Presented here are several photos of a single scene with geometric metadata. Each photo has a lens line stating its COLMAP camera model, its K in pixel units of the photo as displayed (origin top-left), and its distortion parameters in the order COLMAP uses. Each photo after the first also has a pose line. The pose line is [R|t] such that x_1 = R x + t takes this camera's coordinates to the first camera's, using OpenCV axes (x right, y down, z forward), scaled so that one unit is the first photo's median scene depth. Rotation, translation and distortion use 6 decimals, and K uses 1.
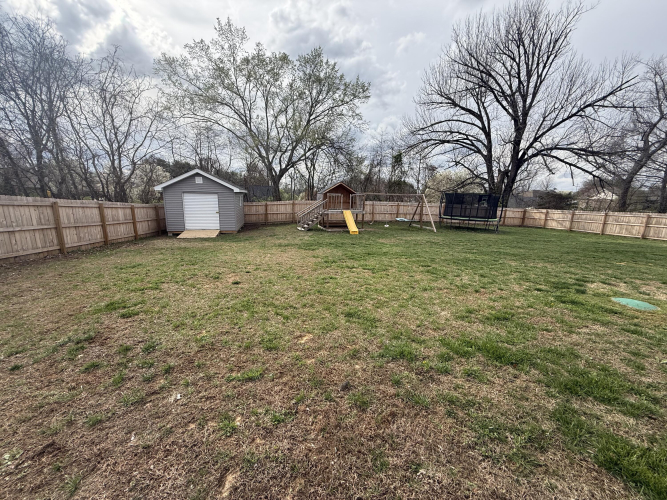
lens RADIAL K [[263.3, 0, 333.5], [0, 263.3, 250.0], [0, 0, 1]] dist [-0.003517, 0.000007]
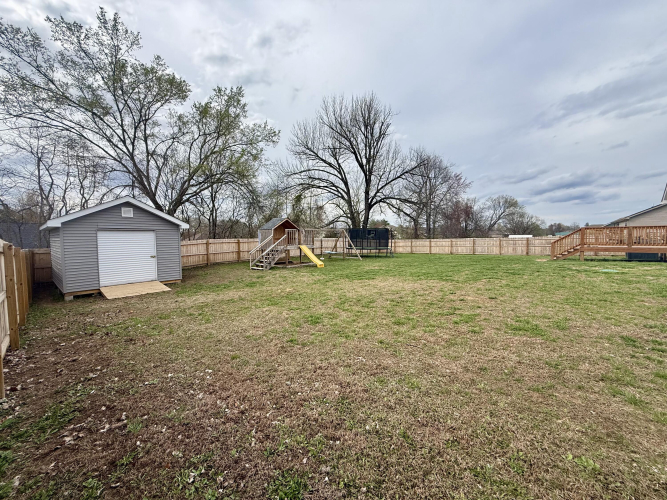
lens RADIAL K [[263.3, 0, 333.5], [0, 263.3, 250.0], [0, 0, 1]] dist [-0.003517, 0.000007]
pose [[0.796259, -0.059148, 0.602057, -0.326720], [0.144952, 0.984872, -0.094950, -0.014833], [-0.587333, 0.162875, 0.792787, 0.094343]]
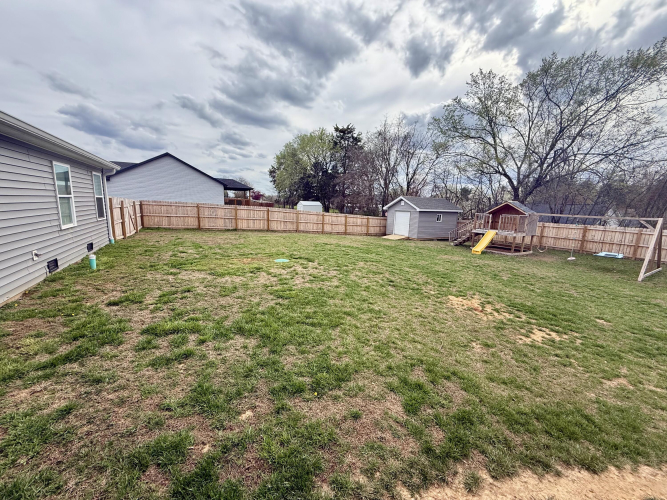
lens RADIAL K [[263.3, 0, 333.5], [0, 263.3, 250.0], [0, 0, 1]] dist [-0.003517, 0.000007]
pose [[0.281227, 0.138608, -0.949578, 0.571724], [-0.221434, 0.972184, 0.076328, -0.017210], [0.933744, 0.188804, 0.304097, 0.132868]]
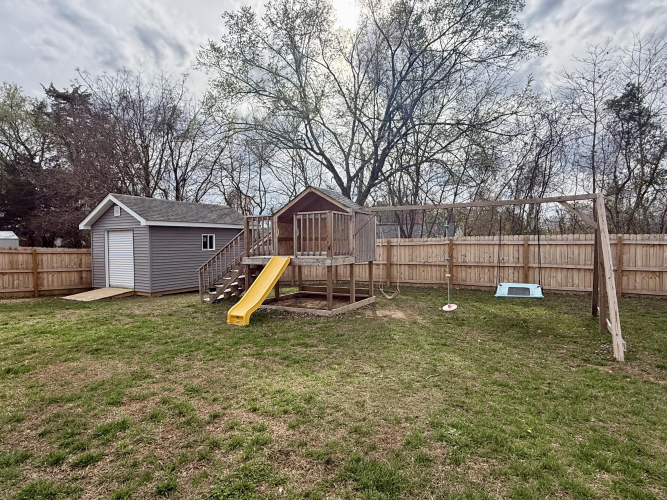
lens RADIAL K [[375.6, 0, 333.5], [0, 375.6, 250.0], [0, 0, 1]] dist [-0.002442, -0.000833]
pose [[0.709860, -0.027132, -0.703820, 0.337883], [-0.111605, 0.982301, -0.150431, -0.059931], [0.695445, 0.185335, 0.694268, 0.485853]]
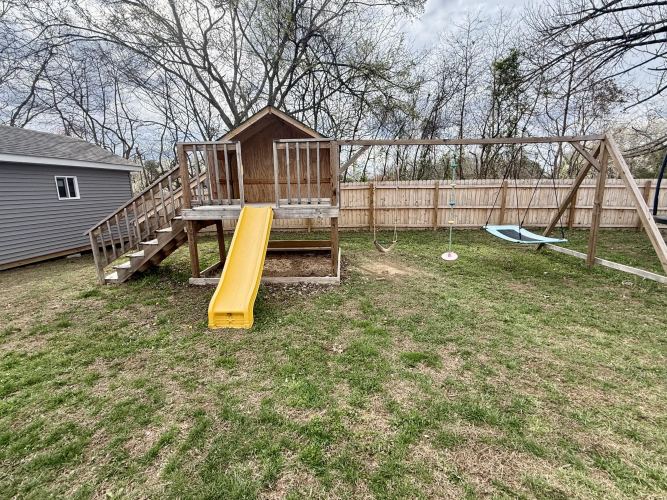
lens RADIAL K [[298.7, 0, 333.5], [0, 298.7, 250.0], [0, 0, 1]] dist [0.000384, 0.000104]
pose [[0.952774, 0.015230, -0.303297, 0.147482], [-0.016646, 0.999859, -0.002084, -0.075181], [0.303223, 0.007034, 0.952894, 0.535090]]
